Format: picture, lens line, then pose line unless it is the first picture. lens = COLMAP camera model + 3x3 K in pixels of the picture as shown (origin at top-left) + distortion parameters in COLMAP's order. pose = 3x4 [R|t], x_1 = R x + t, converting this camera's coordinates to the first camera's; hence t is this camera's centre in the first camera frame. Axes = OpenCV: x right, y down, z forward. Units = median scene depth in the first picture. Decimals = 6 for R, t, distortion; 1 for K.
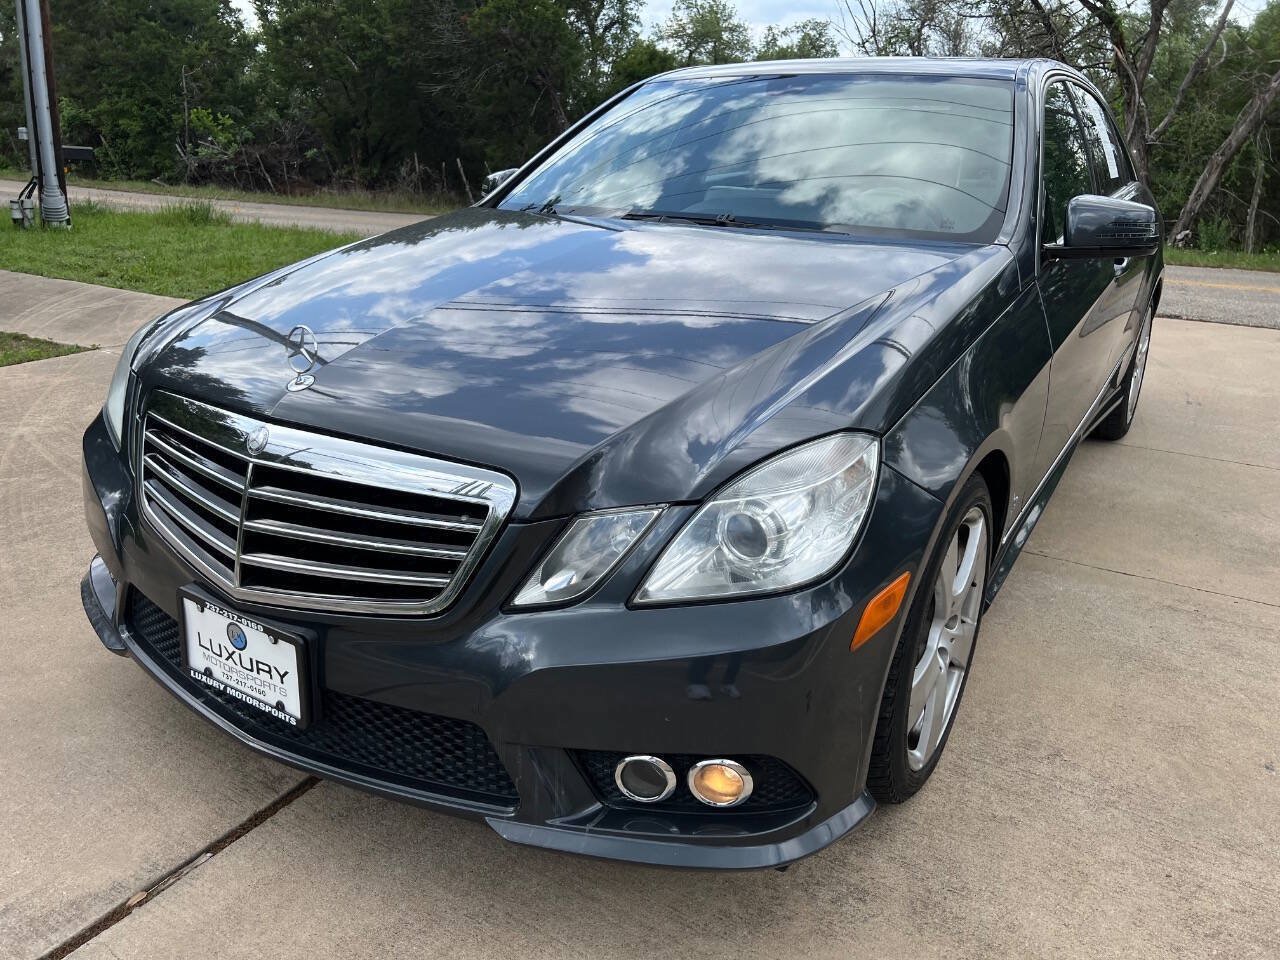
lens RADIAL K [[959.9, 0, 635.0], [0, 959.9, 476.4], [0, 0, 1]] dist [0.047719, -0.051732]
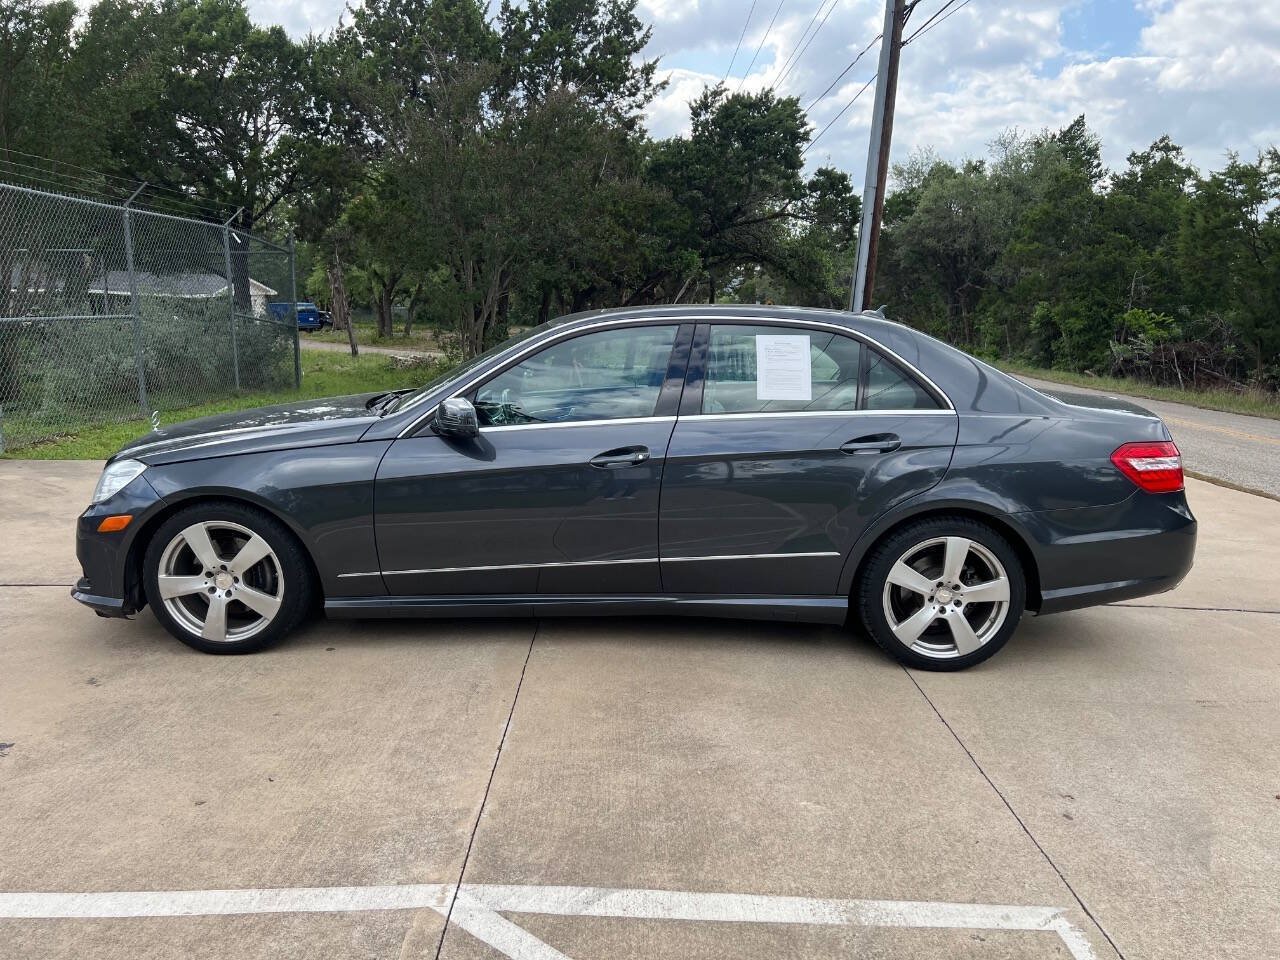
lens RADIAL K [[959.9, 0, 637.7], [0, 959.9, 475.2], [0, 0, 1]] dist [0.047719, -0.051732]
pose [[0.522291, 0.135687, -0.841903, 0.183549], [-0.289988, 0.956685, -0.025714, -0.019768], [0.801947, 0.257572, 0.539015, 0.038045]]
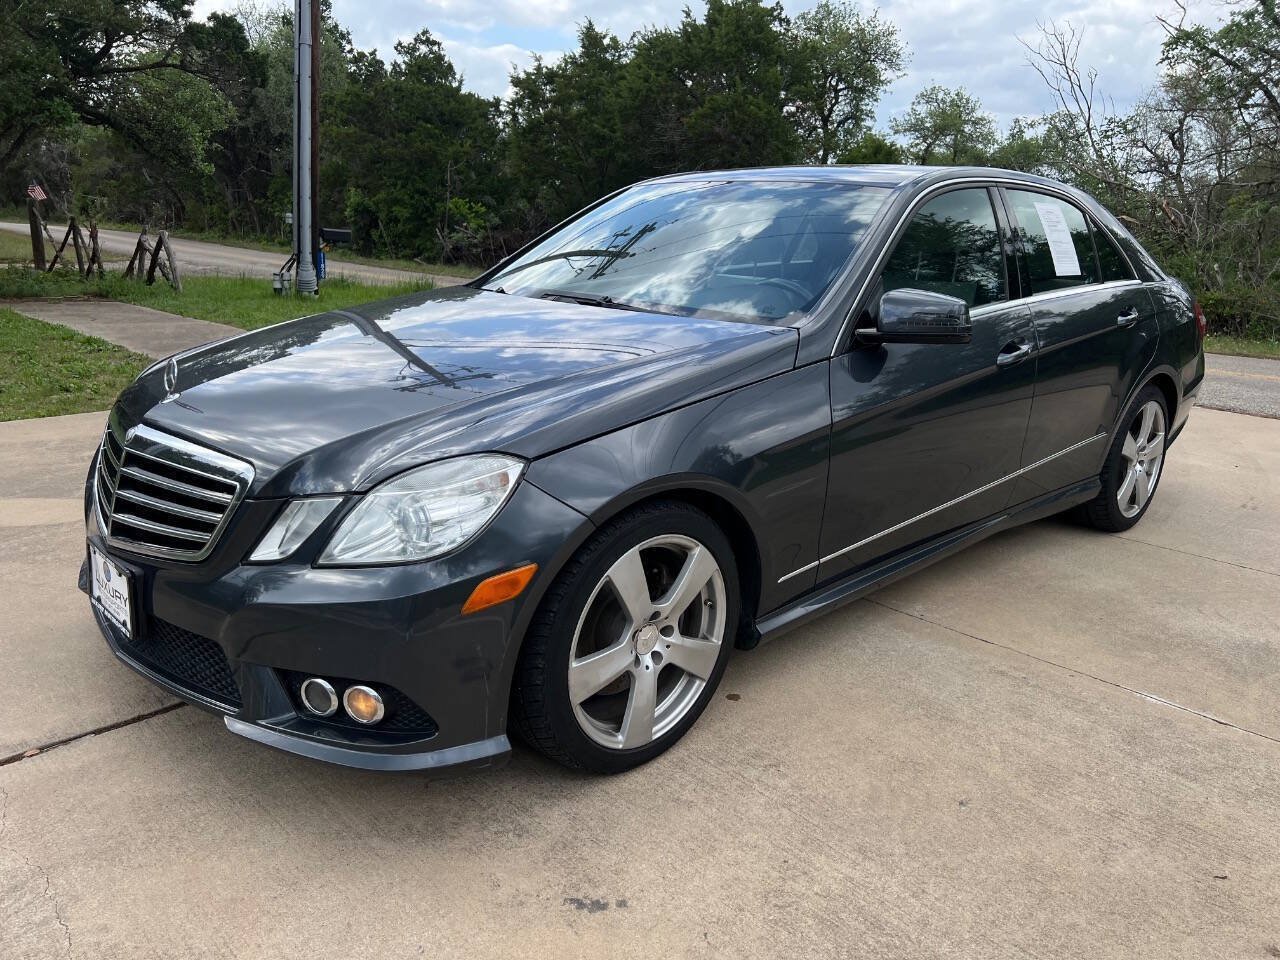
lens RADIAL K [[959.9, 0, 644.4], [0, 959.9, 474.4], [0, 0, 1]] dist [0.047719, -0.051732]
pose [[0.971248, 0.071939, -0.226942, 0.039124], [-0.090805, 0.993130, -0.073806, 0.003289], [0.220074, 0.092292, 0.971108, -0.013144]]
